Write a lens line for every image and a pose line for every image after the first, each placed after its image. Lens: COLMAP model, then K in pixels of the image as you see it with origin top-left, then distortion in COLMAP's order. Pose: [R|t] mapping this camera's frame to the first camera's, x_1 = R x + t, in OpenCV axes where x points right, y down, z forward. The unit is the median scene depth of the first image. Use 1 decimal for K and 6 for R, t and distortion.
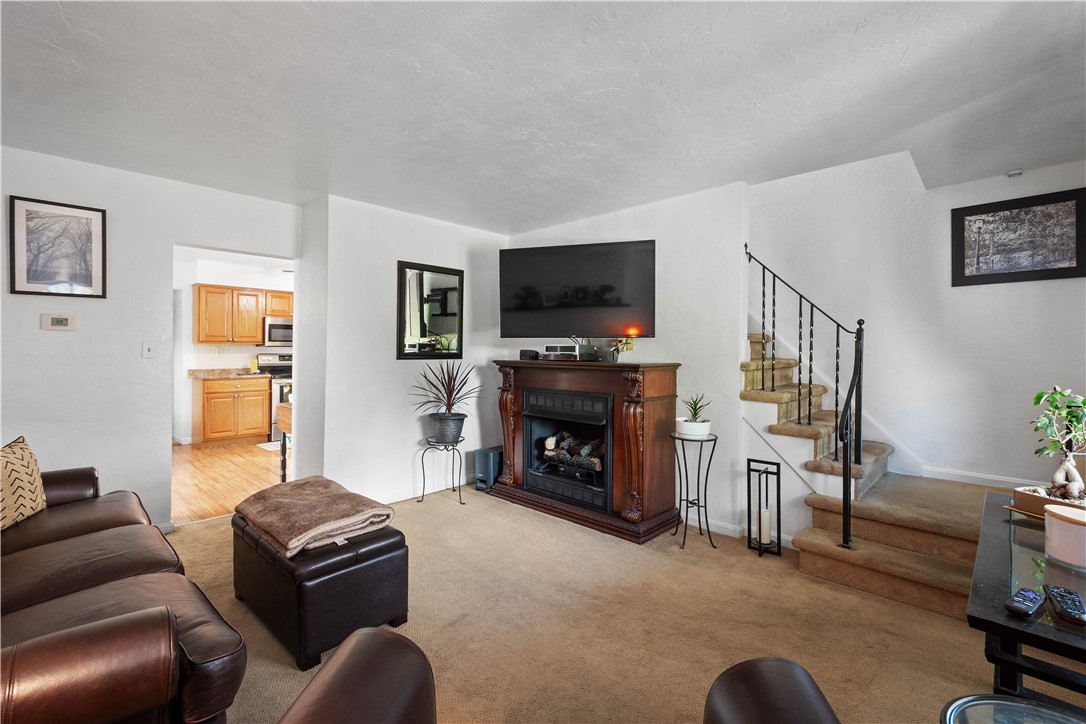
lens RADIAL K [[471.9, 0, 559.8], [0, 471.9, 343.9], [0, 0, 1]] dist [0.000224, -0.000037]
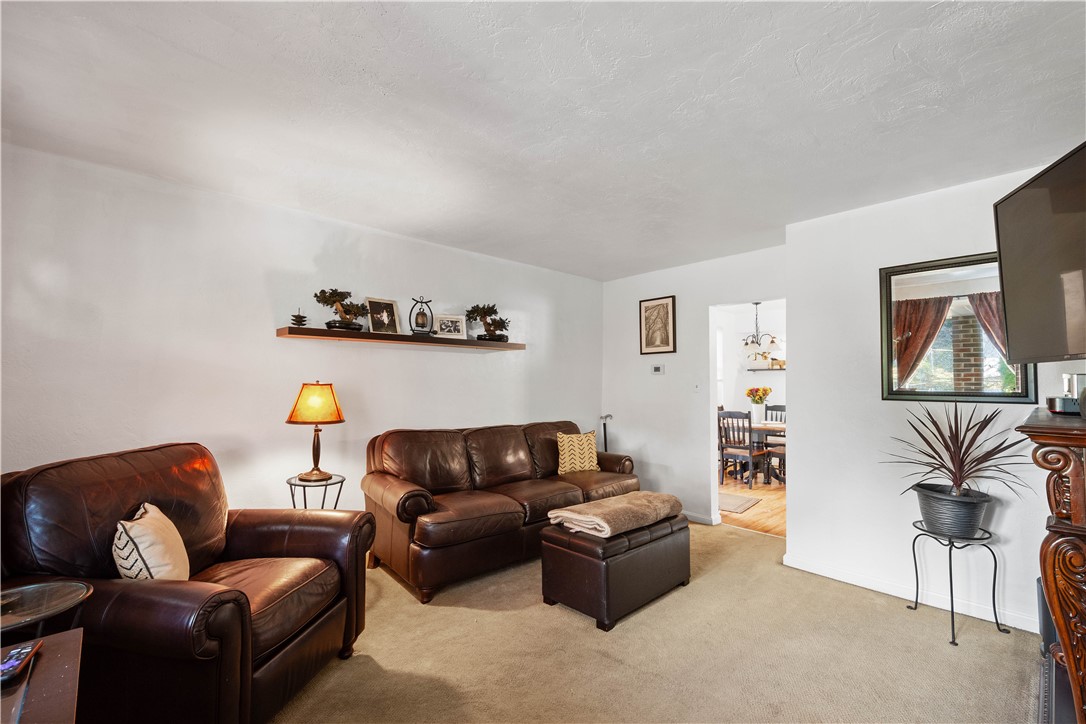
lens RADIAL K [[476.1, 0, 539.6], [0, 476.1, 365.5], [0, 0, 1]] dist [0.002058, 0.000054]
pose [[-0.086365, -0.044313, -0.995278, 0.564659], [0.005977, 0.998969, -0.044996, 0.011081], [0.996246, -0.009835, -0.086011, 0.646651]]
